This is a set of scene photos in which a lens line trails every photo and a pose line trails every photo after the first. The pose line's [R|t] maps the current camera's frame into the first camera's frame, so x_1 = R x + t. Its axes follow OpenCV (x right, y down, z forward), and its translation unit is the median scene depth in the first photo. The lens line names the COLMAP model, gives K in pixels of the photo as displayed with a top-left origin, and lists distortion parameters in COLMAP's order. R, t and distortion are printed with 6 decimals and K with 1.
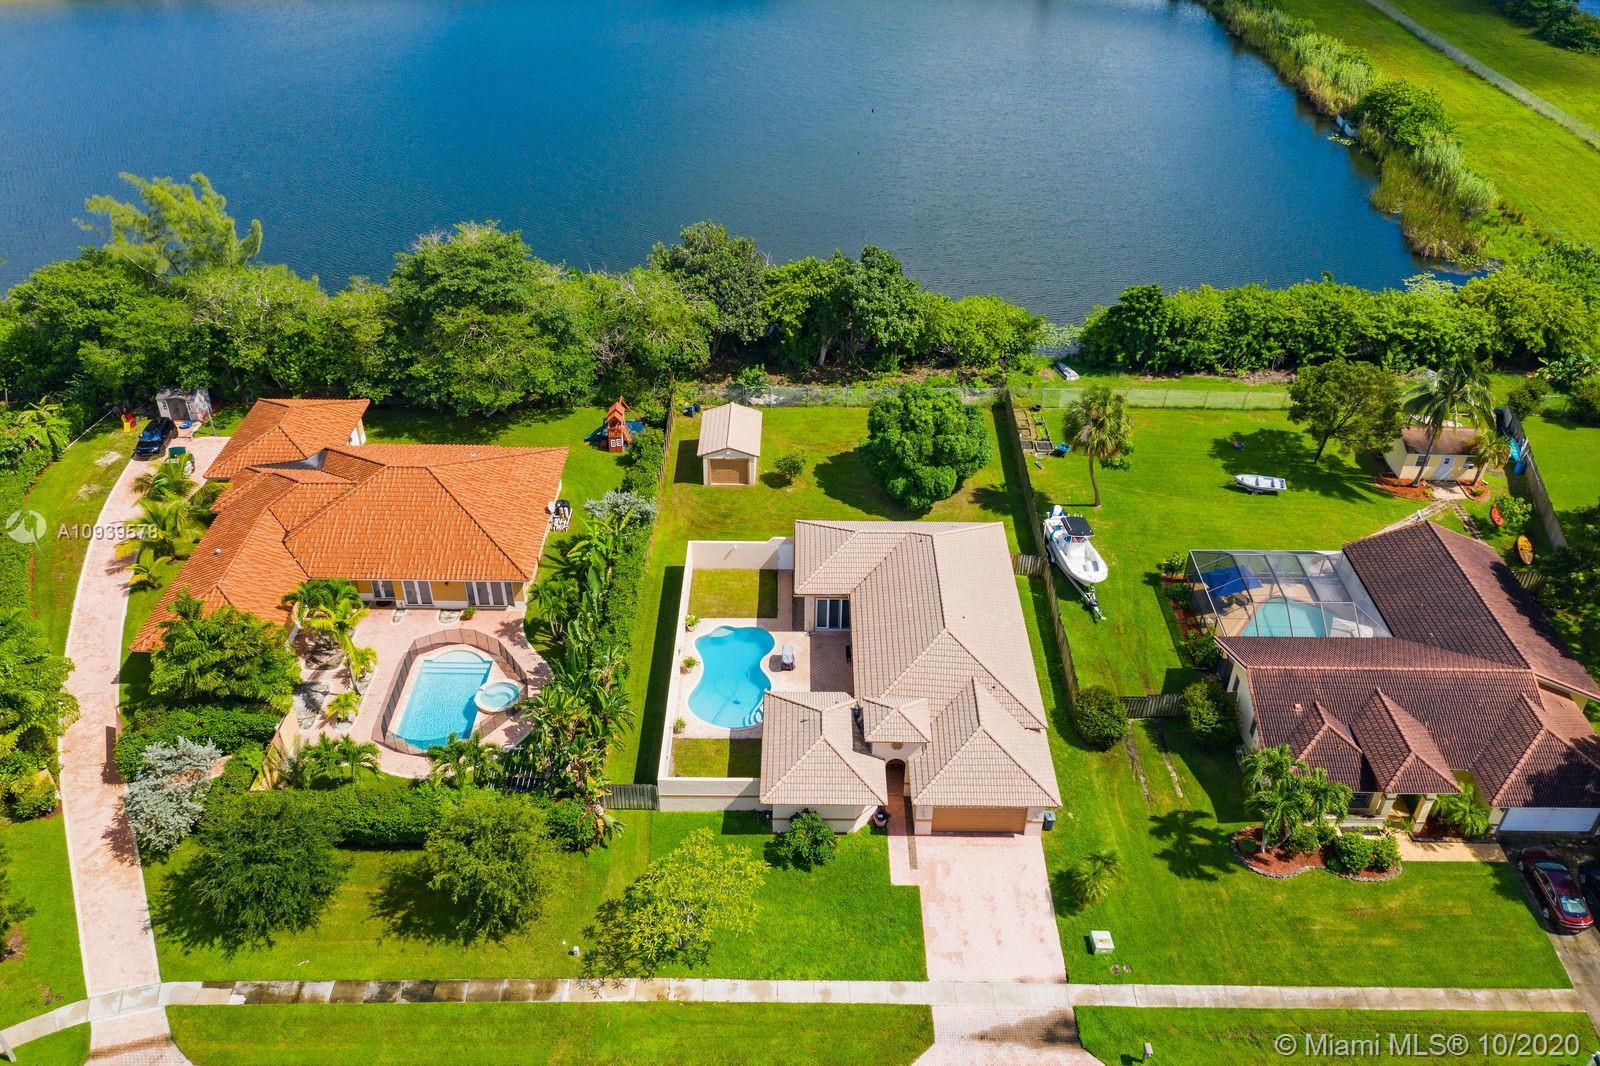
lens RADIAL K [[1257.8, 0, 800.0], [0, 1257.8, 533.0], [0, 0, 1]] dist [0.000218, 0.001059]
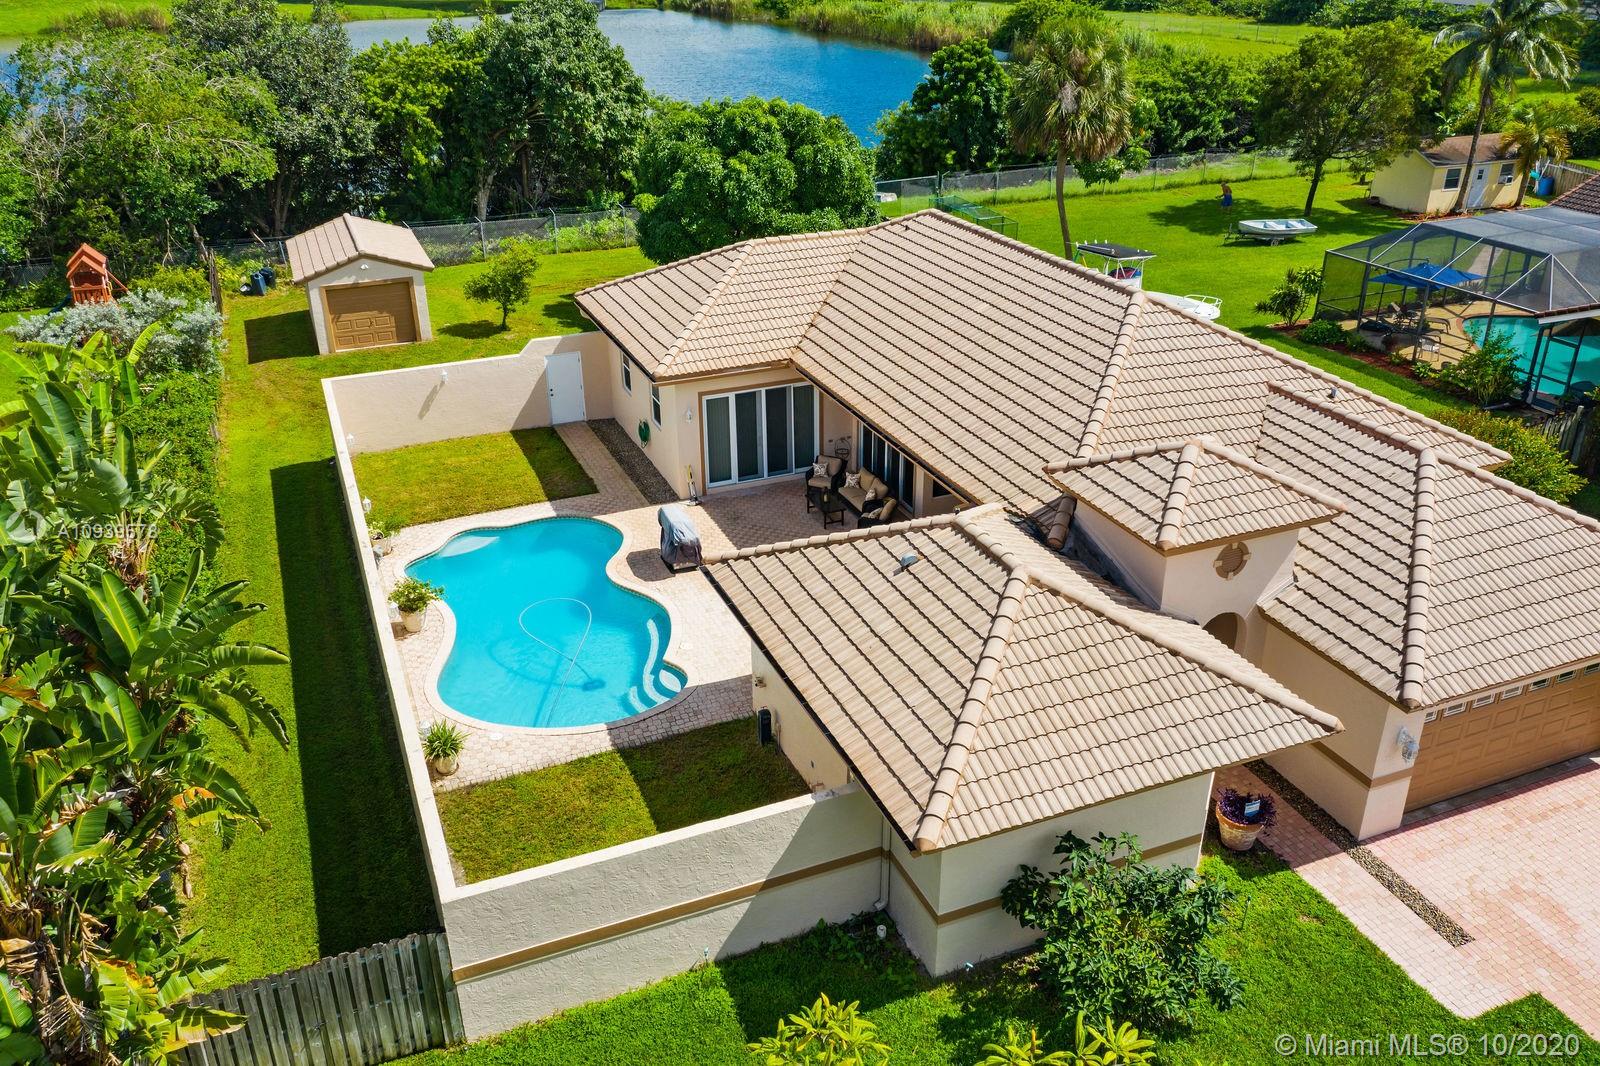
lens RADIAL K [[1257.8, 0, 800.0], [0, 1257.8, 533.0], [0, 0, 1]] dist [0.000218, 0.001059]
pose [[0.921847, -0.184100, 0.341034, -0.111607], [0.237237, 0.963895, -0.120936, 0.163554], [-0.306457, 0.192391, 0.932239, 0.703382]]
